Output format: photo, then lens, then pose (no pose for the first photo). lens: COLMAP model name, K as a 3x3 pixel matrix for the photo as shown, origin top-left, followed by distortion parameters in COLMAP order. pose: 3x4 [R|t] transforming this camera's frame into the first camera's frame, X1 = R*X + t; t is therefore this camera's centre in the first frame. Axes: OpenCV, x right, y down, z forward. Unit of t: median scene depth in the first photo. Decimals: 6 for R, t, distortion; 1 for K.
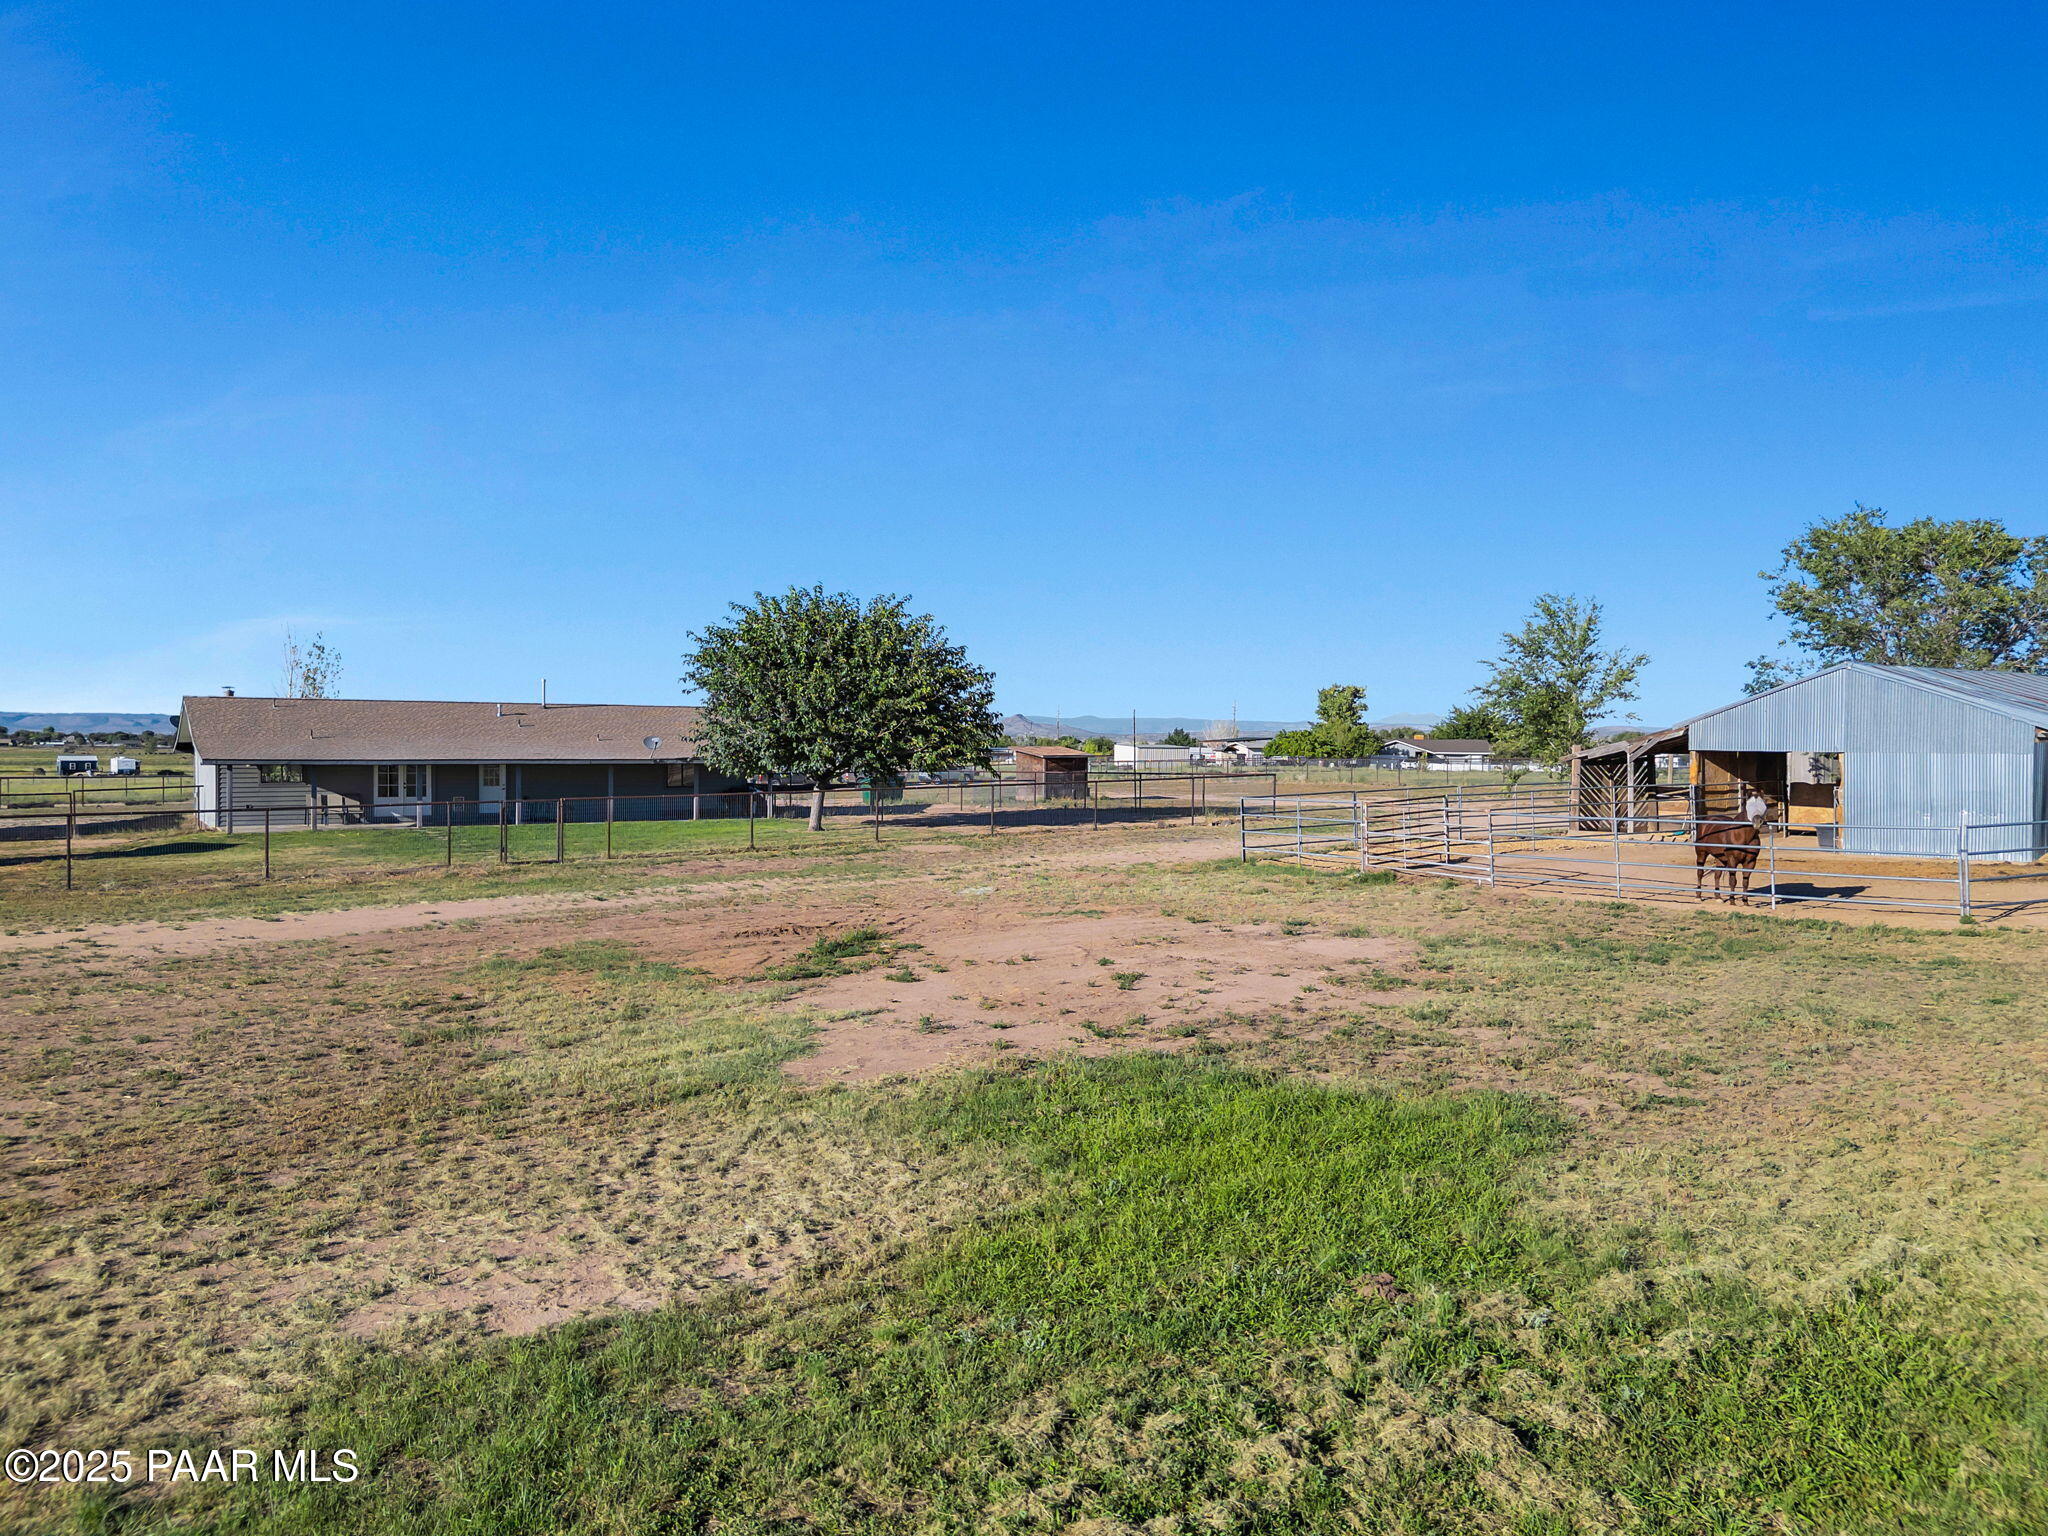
lens RADIAL K [[1420.6, 0, 1018.0], [0, 1420.6, 762.3], [0, 0, 1]] dist [0.062164, -0.050173]
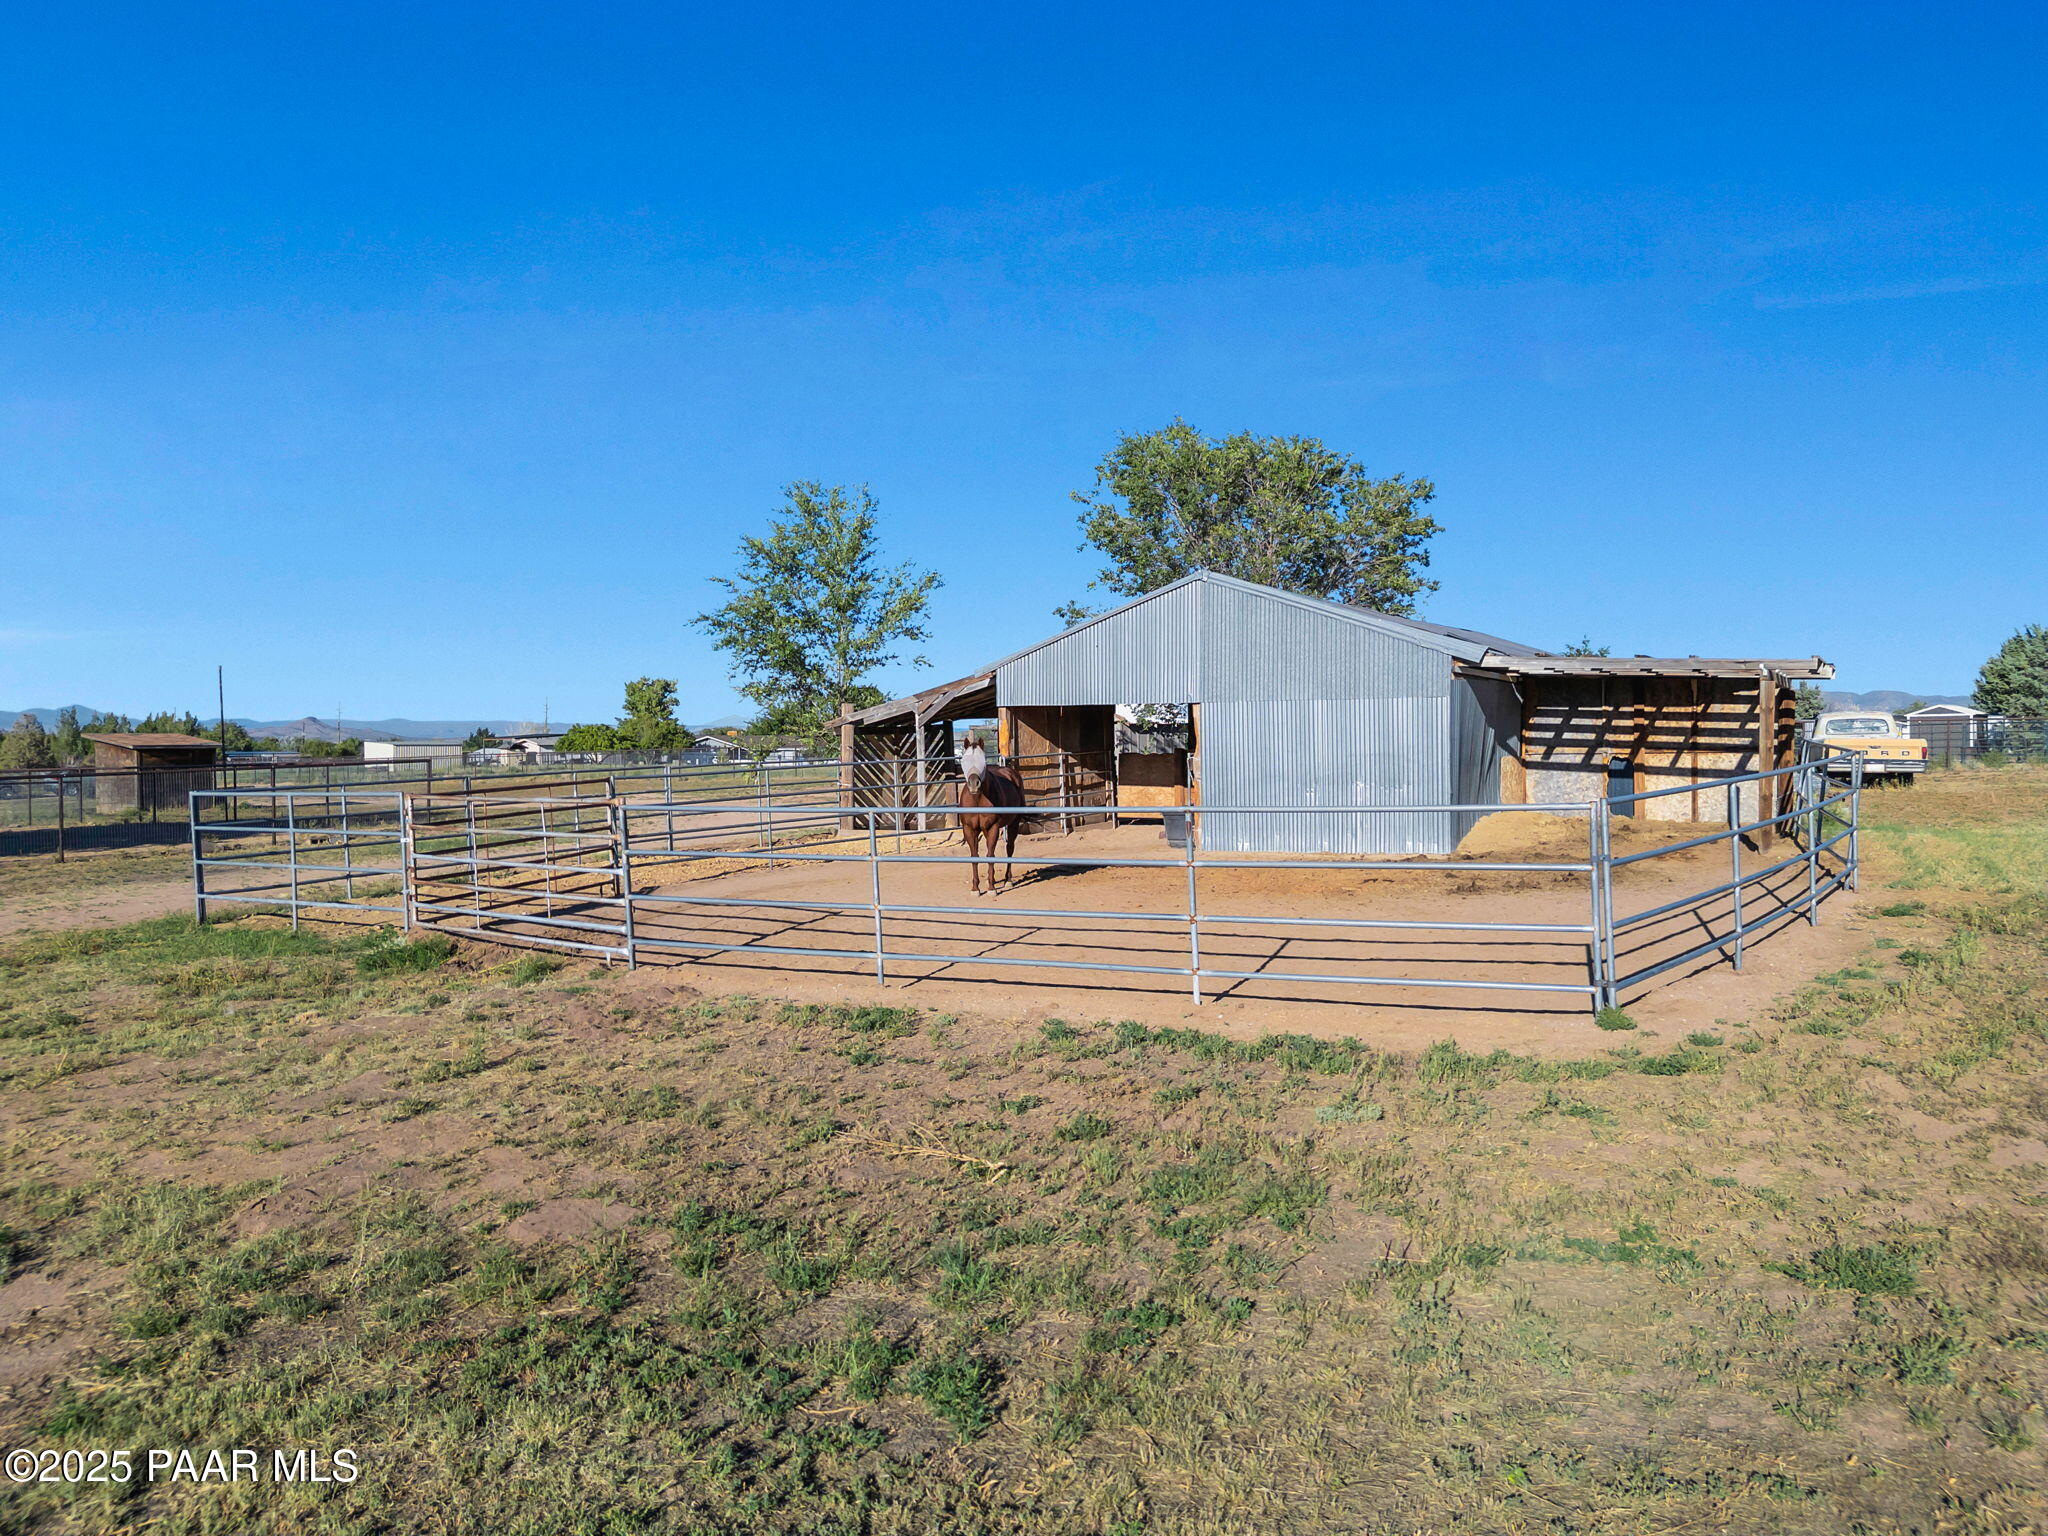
lens RADIAL K [[1420.6, 0, 1018.0], [0, 1420.6, 762.3], [0, 0, 1]] dist [0.062164, -0.050173]
pose [[0.895165, -0.016014, 0.445447, 0.162203], [0.016542, 0.999860, 0.002703, 0.015070], [-0.445428, 0.004949, 0.895304, 0.362614]]
